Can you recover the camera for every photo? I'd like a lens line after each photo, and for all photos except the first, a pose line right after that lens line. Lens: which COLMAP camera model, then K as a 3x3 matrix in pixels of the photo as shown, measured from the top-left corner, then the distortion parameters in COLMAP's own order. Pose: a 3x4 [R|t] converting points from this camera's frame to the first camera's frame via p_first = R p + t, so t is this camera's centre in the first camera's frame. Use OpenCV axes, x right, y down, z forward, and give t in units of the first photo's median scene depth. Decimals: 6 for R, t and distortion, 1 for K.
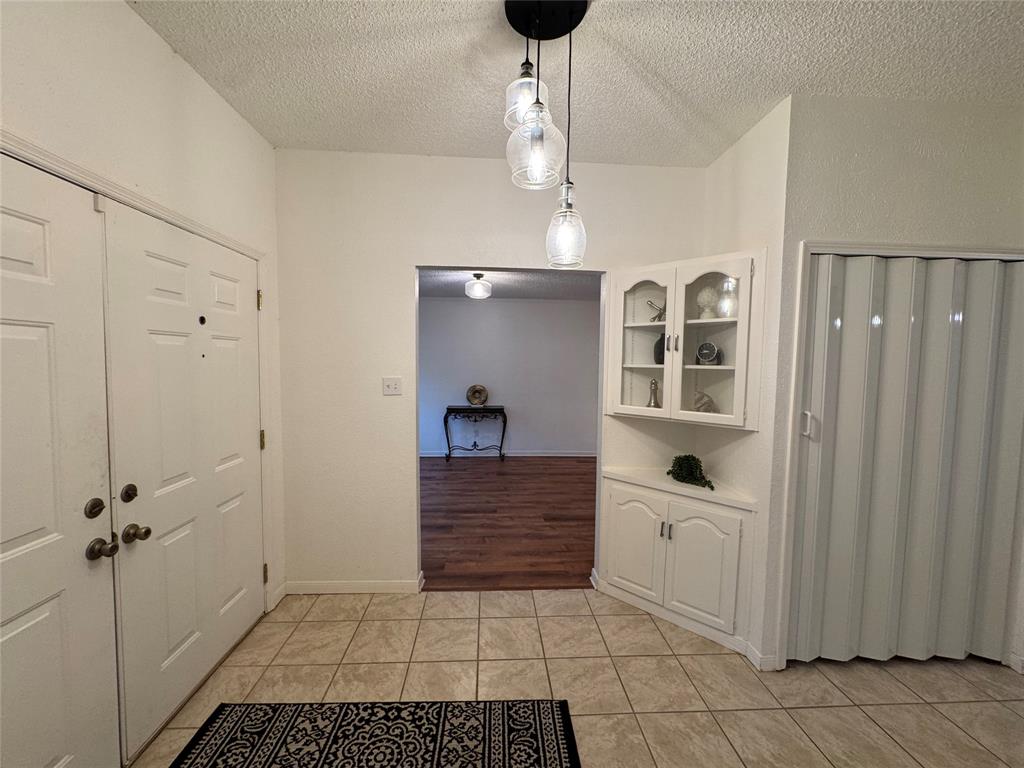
lens RADIAL K [[409.6, 0, 513.2], [0, 409.6, 385.3], [0, 0, 1]] dist [-0.002939, 0.000200]
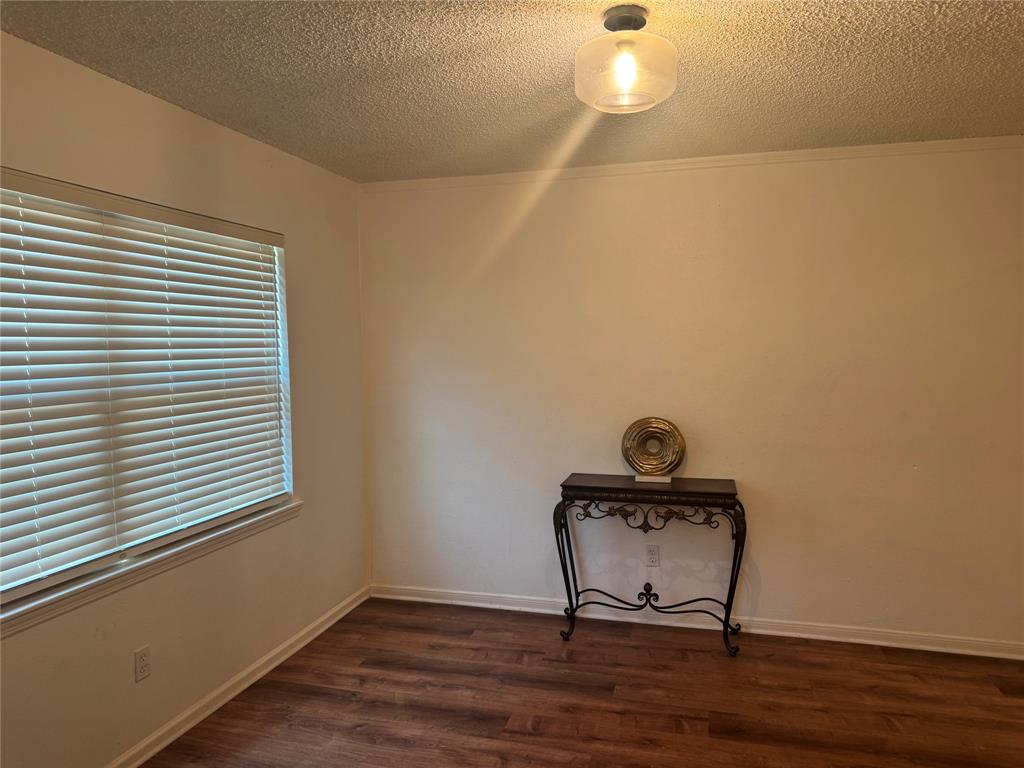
lens RADIAL K [[760.9, 0, 489.5], [0, 760.9, 386.0], [0, 0, 1]] dist [-0.001031, 0.001644]
pose [[0.943532, -0.007339, -0.331200, -0.017340], [0.006391, 0.999972, -0.003951, -0.062673], [0.331219, 0.001611, 0.943552, 0.915972]]
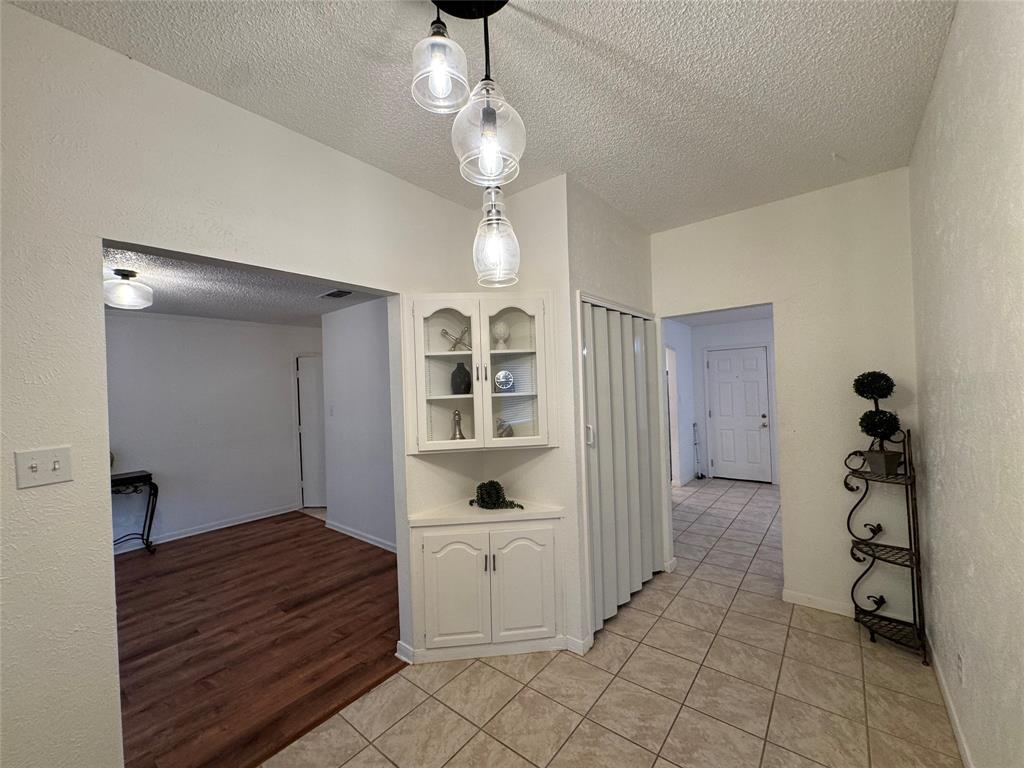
lens RADIAL K [[409.6, 0, 513.2], [0, 409.6, 385.3], [0, 0, 1]] dist [-0.002939, 0.000200]
pose [[0.670920, -0.037173, 0.740598, -0.279803], [0.091512, 0.995259, -0.032947, -0.028703], [-0.735862, 0.089879, 0.671140, 0.245993]]
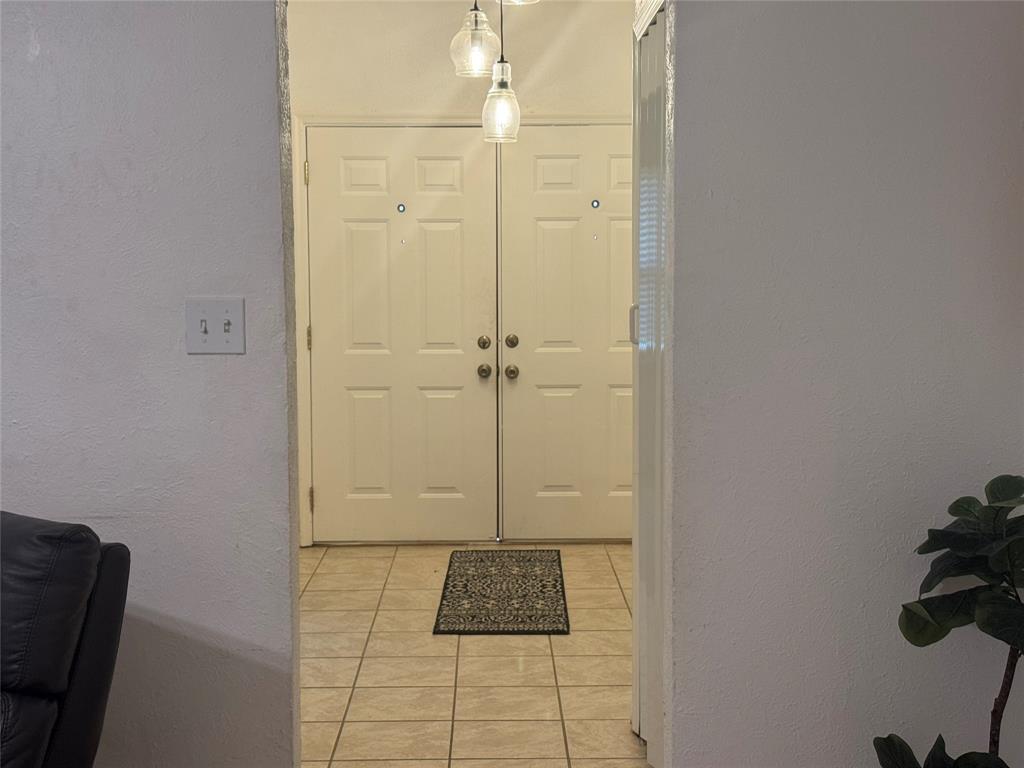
lens RADIAL K [[1429.7, 0, 512.0], [0, 1429.7, 384.0], [0, 0, 1]] dist [-0.000787, 0.000801]
pose [[-0.043149, 0.076205, -0.996158, 2.201285], [-0.054144, 0.995443, 0.078495, 0.020638], [0.997600, 0.057323, -0.038826, 0.698788]]
